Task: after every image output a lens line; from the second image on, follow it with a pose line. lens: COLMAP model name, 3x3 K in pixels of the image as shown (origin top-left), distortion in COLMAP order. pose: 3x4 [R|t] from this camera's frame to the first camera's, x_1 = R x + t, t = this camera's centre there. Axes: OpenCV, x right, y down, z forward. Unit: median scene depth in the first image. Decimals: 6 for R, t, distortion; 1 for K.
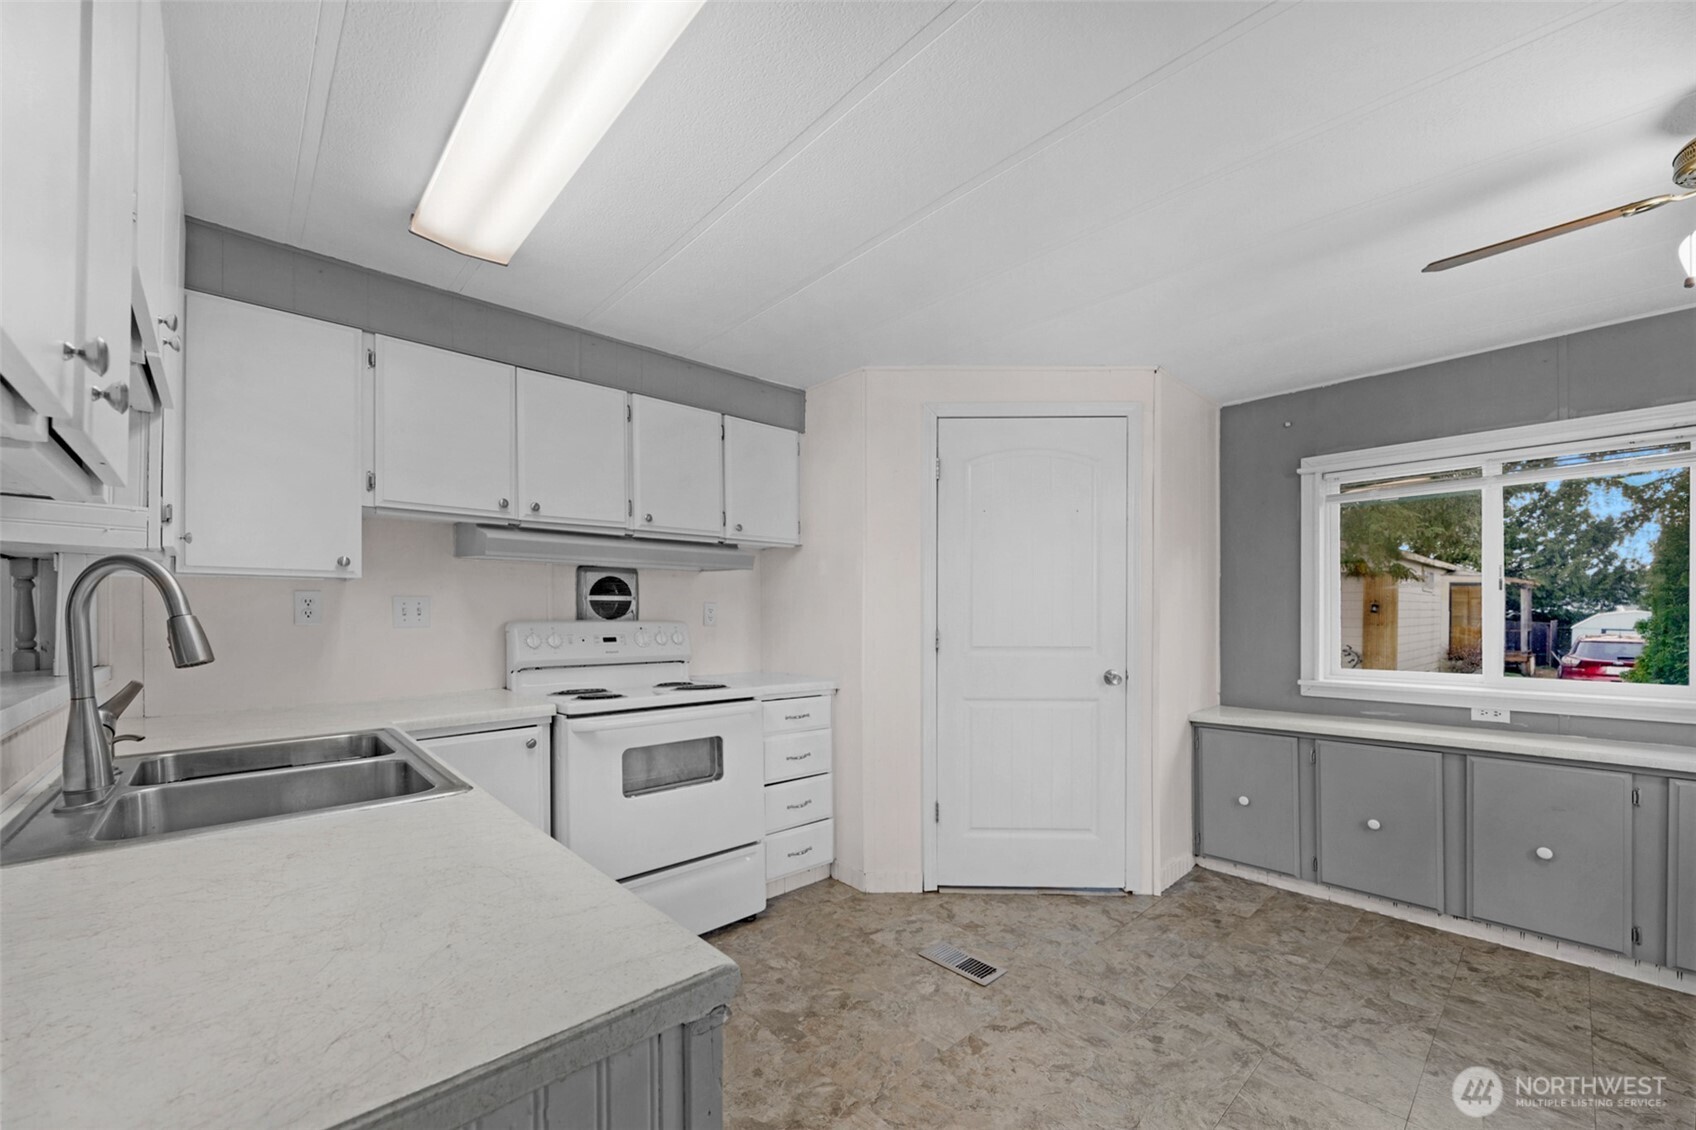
lens RADIAL K [[664.9, 0, 856.7], [0, 664.9, 623.4], [0, 0, 1]] dist [-0.003090, 0.000187]
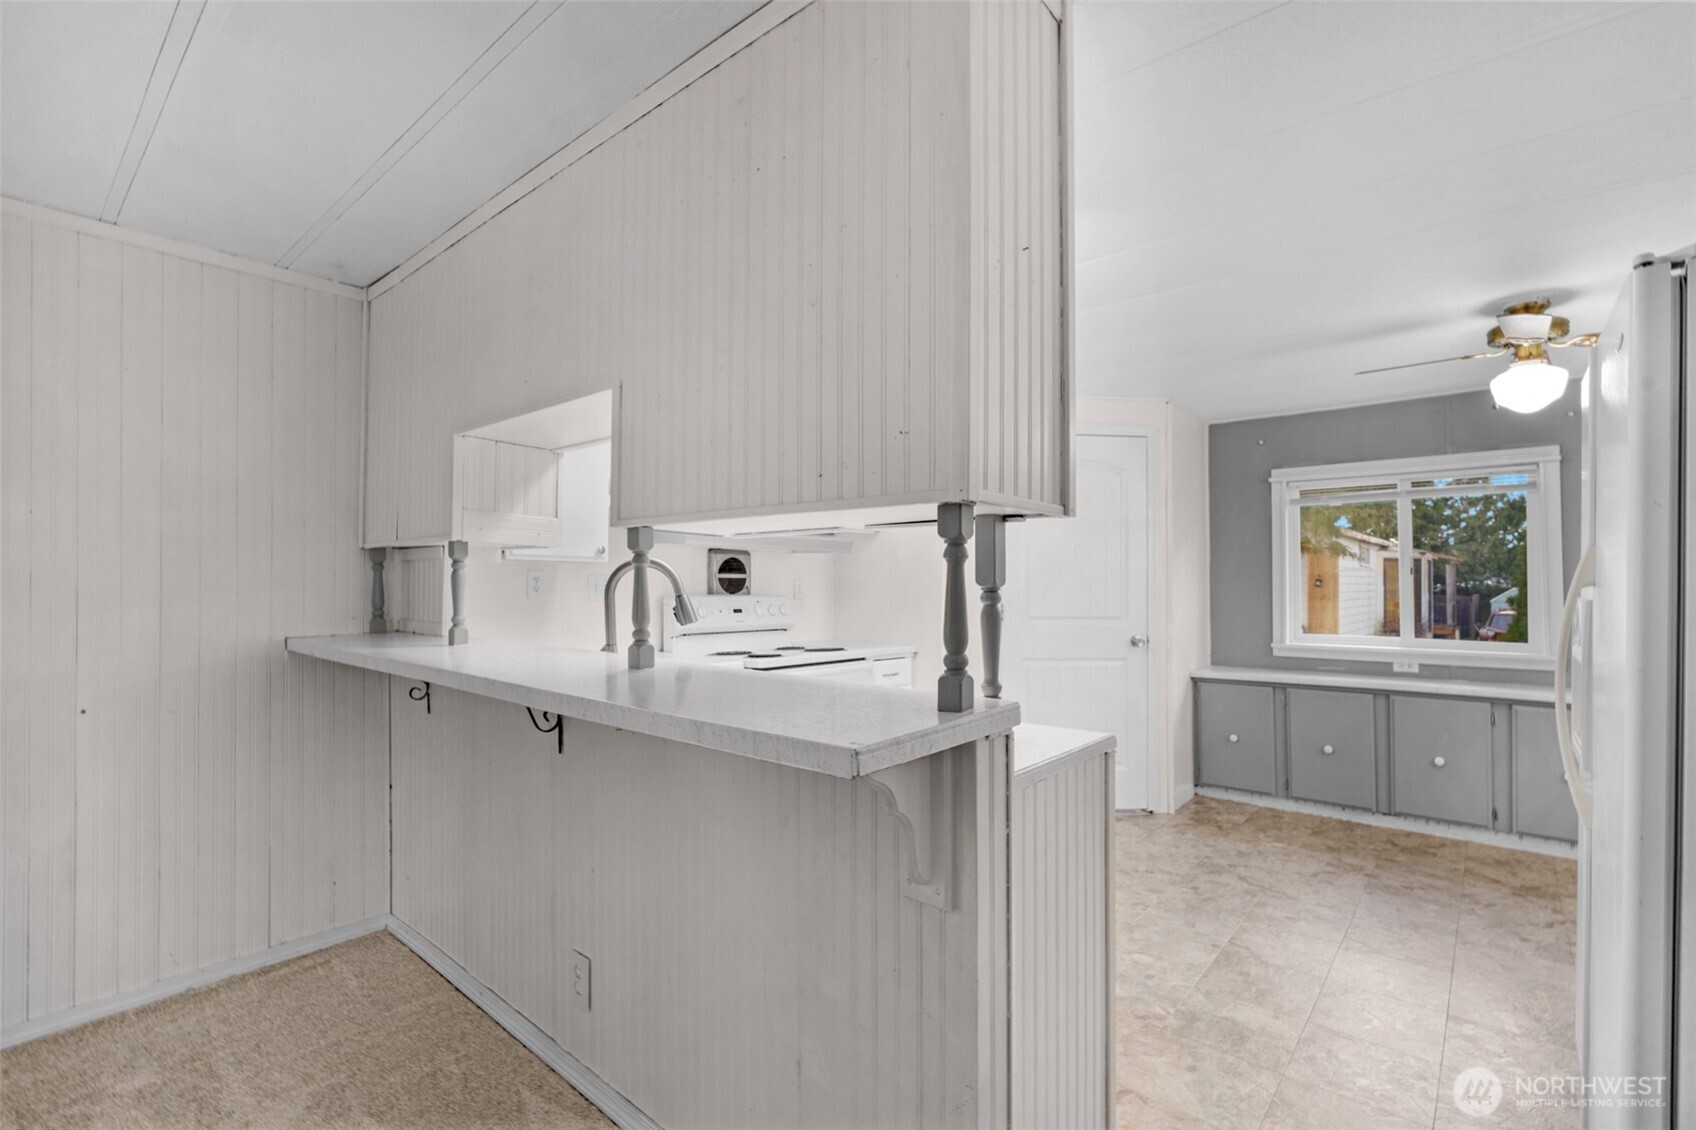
lens RADIAL K [[750.0, 0, 865.0], [0, 750.0, 577.3], [0, 0, 1]] dist [-0.009820, 0.000853]
pose [[0.992732, 0.006137, 0.120191, -0.311551], [-0.003246, 0.999701, -0.024236, -0.004364], [-0.120304, 0.023670, 0.992455, -0.367457]]
